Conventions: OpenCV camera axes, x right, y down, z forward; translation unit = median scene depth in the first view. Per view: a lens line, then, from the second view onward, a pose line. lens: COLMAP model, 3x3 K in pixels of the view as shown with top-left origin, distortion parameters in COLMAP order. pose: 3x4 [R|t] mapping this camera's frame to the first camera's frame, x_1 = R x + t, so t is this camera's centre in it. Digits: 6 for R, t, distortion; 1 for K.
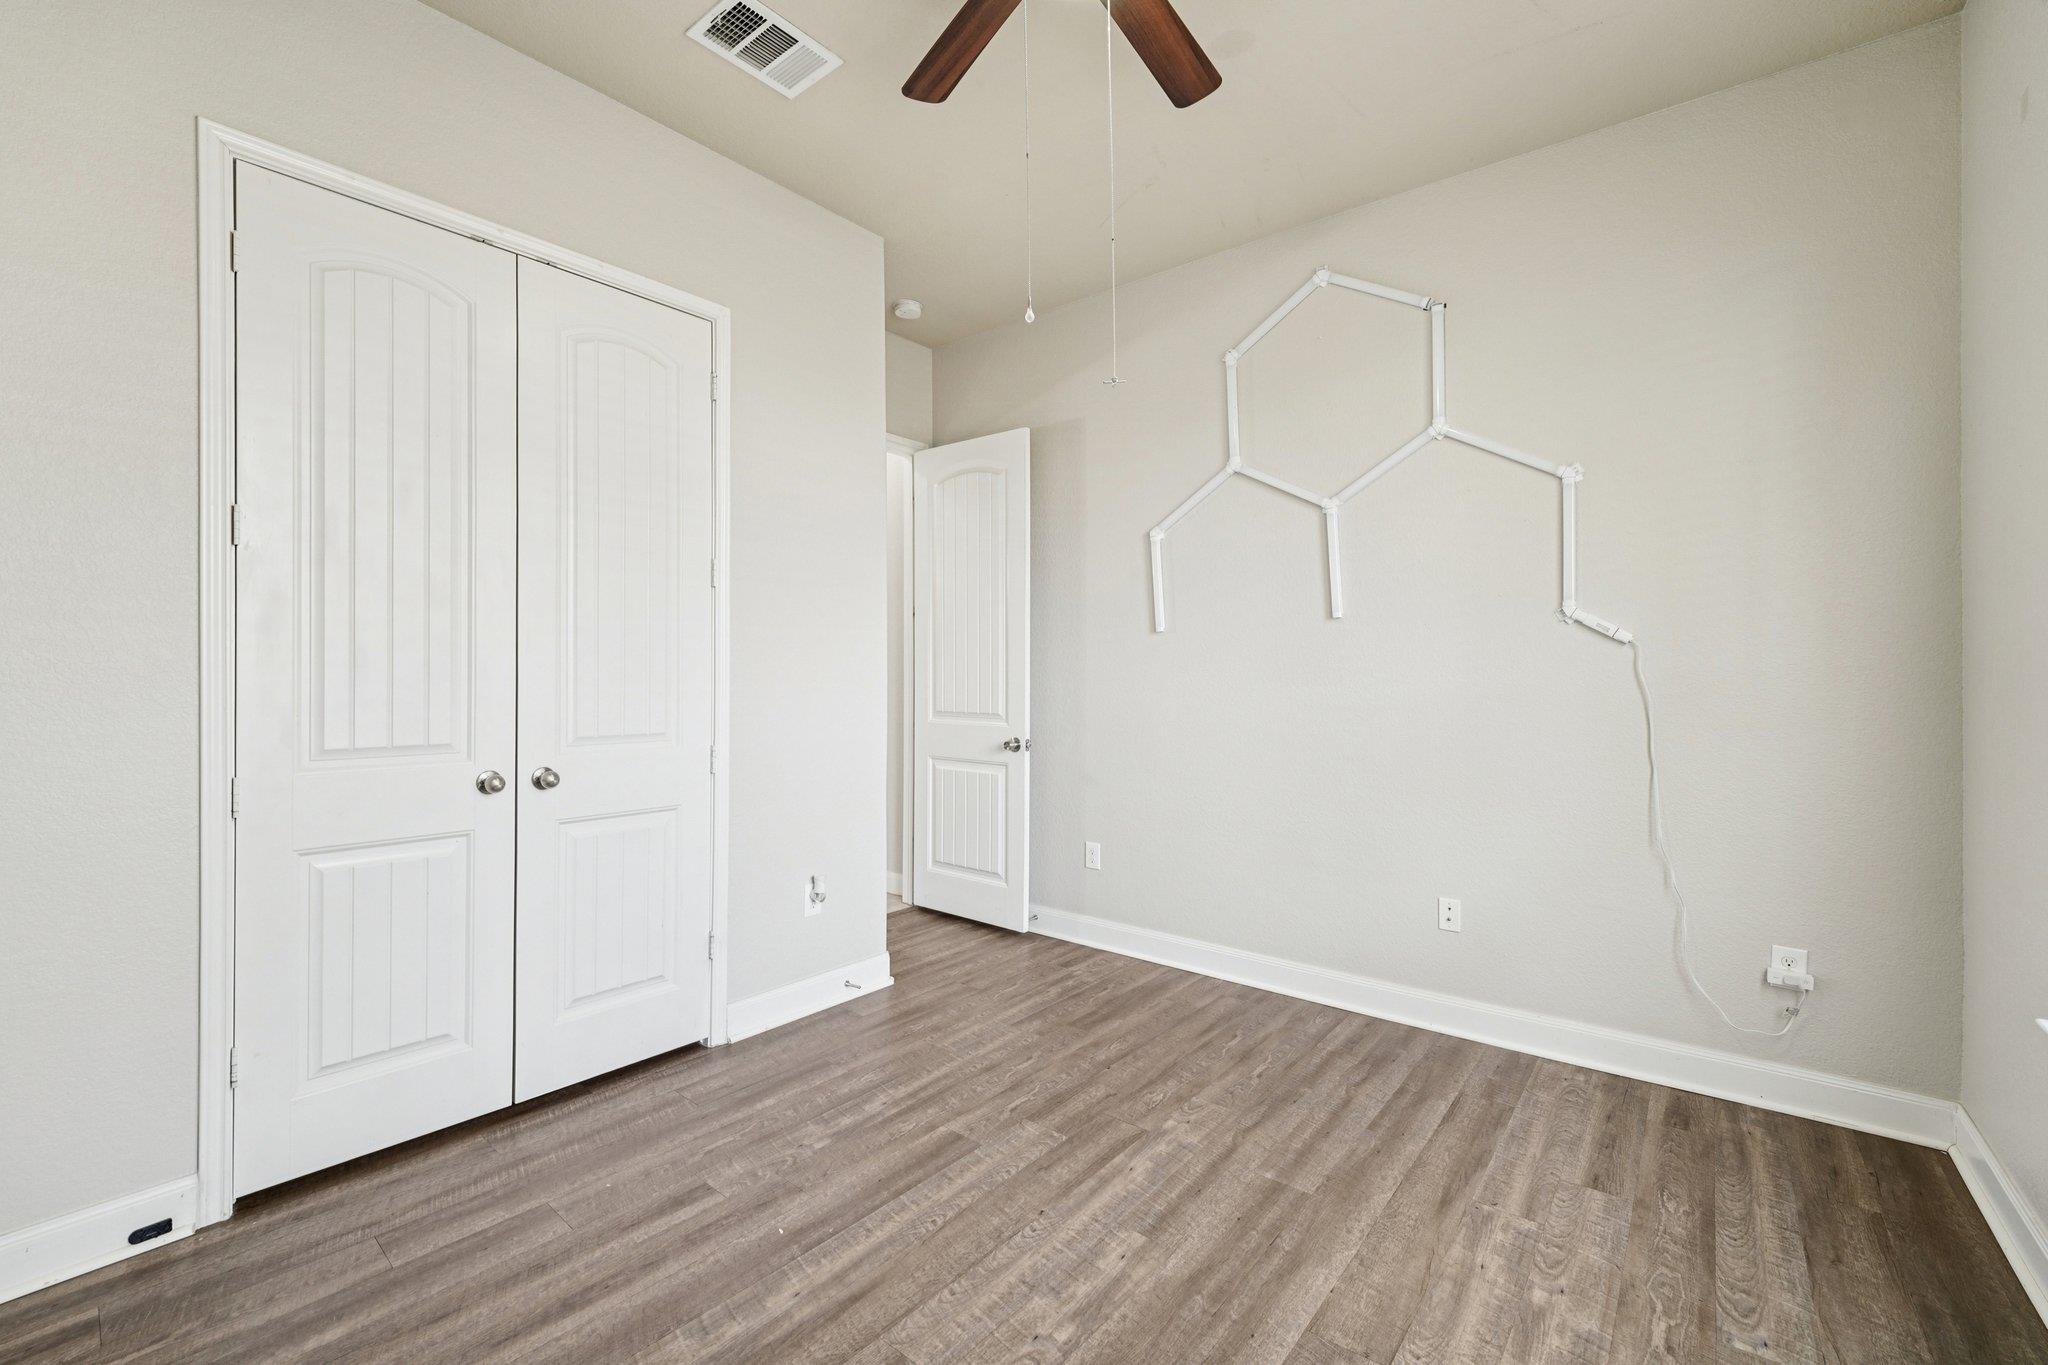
lens RADIAL K [[848.1, 0, 1025.2], [0, 848.1, 689.1], [0, 0, 1]] dist [-0.029216, 0.002915]
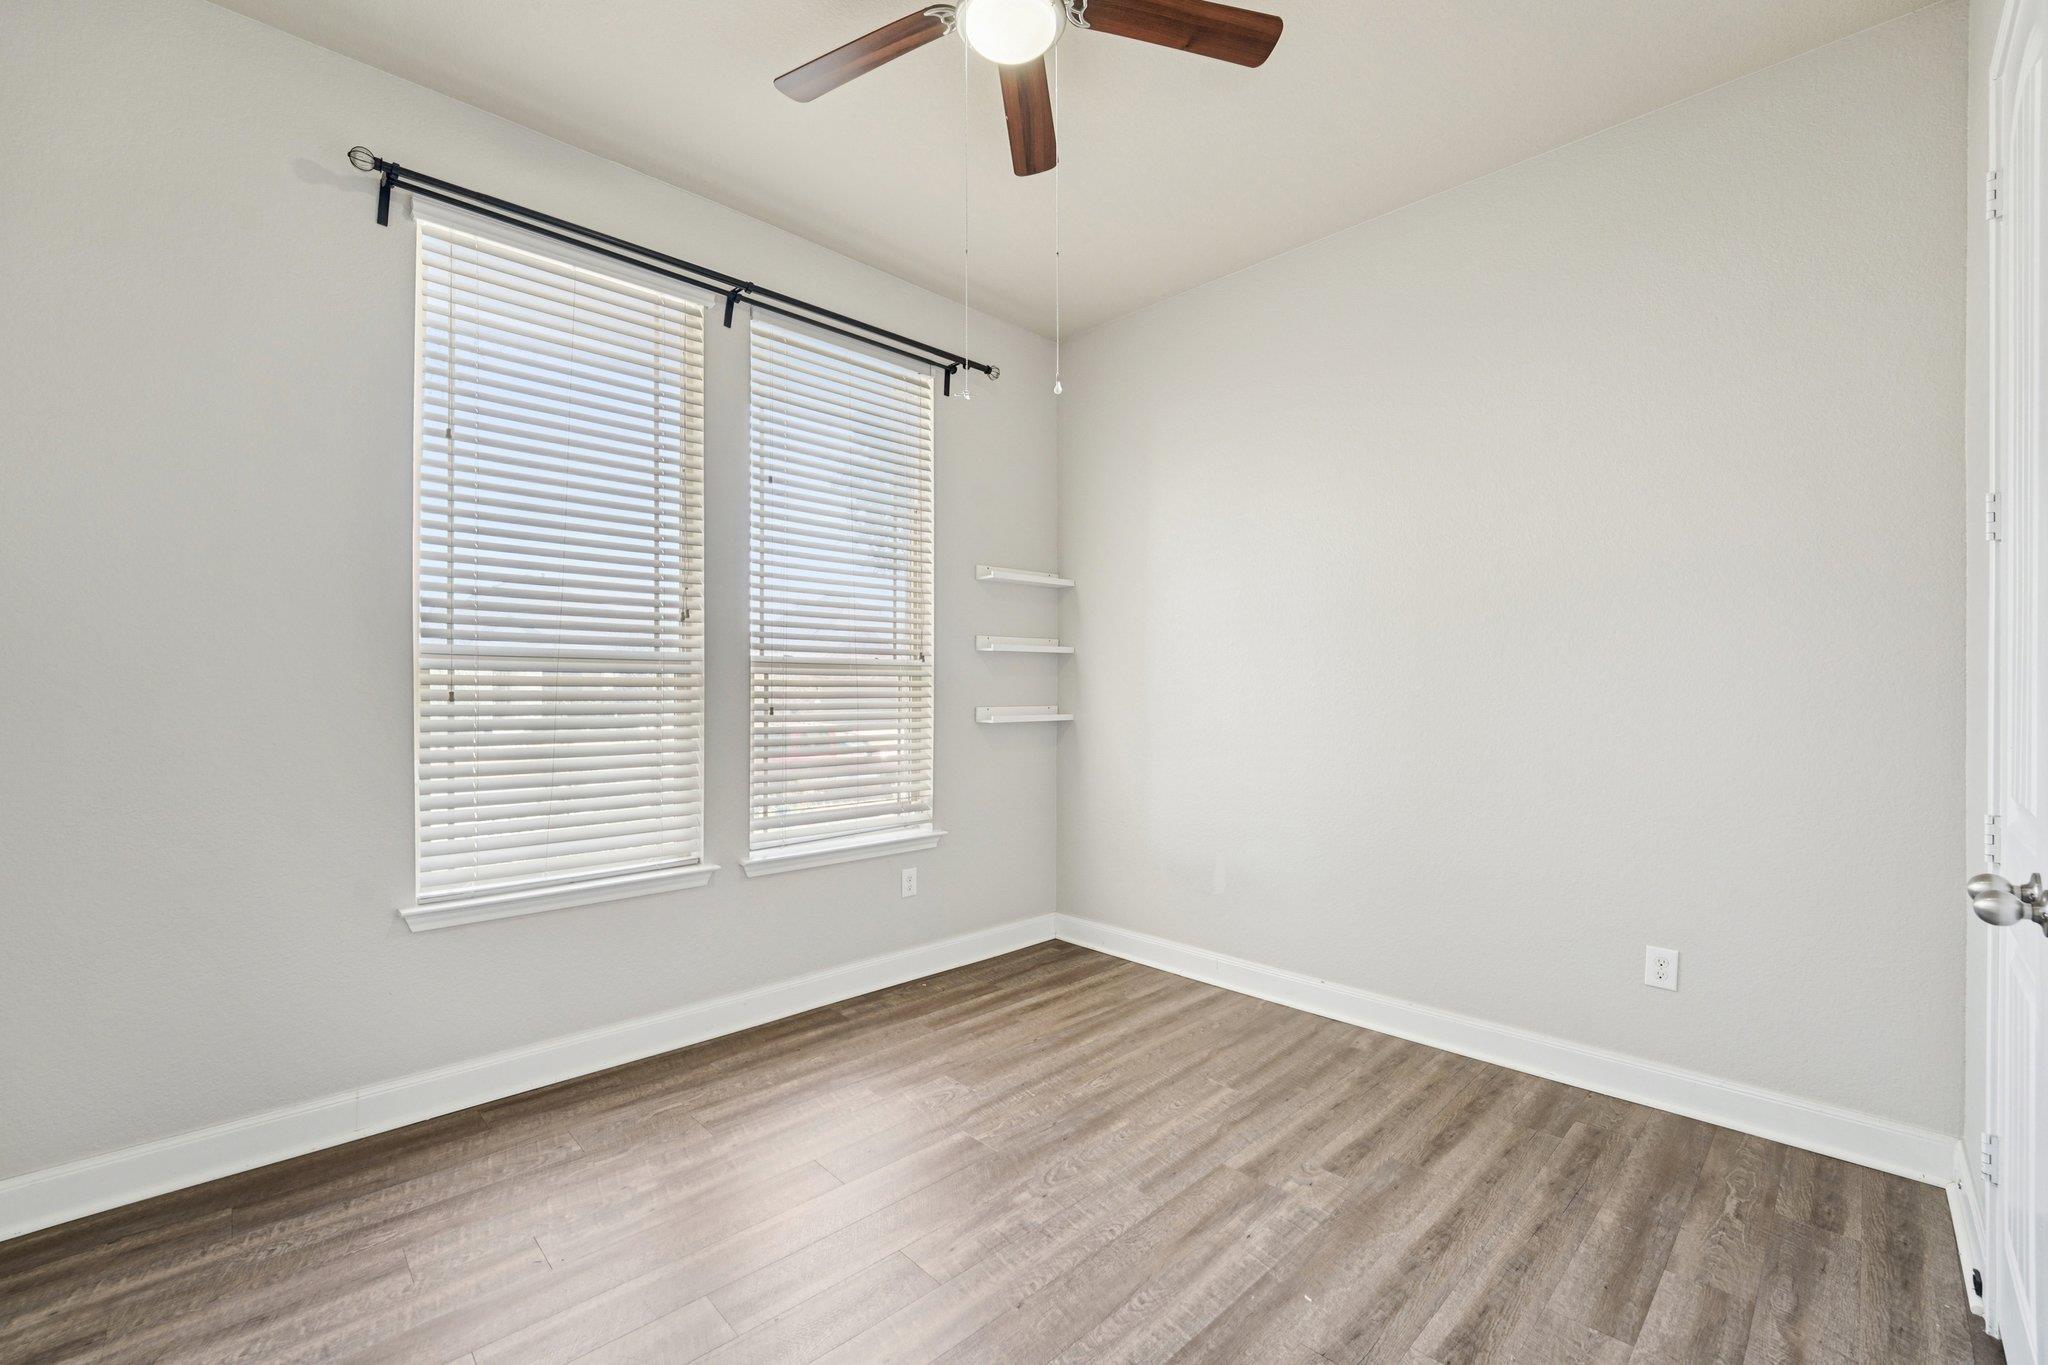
lens RADIAL K [[848.1, 0, 1023.3], [0, 848.1, 691.5], [0, 0, 1]] dist [-0.029216, 0.002915]
pose [[-0.994099, 0.008788, 0.108118, -0.093069], [0.007939, 0.999934, -0.008286, -0.010165], [-0.108184, -0.007379, -0.994104, 2.072233]]
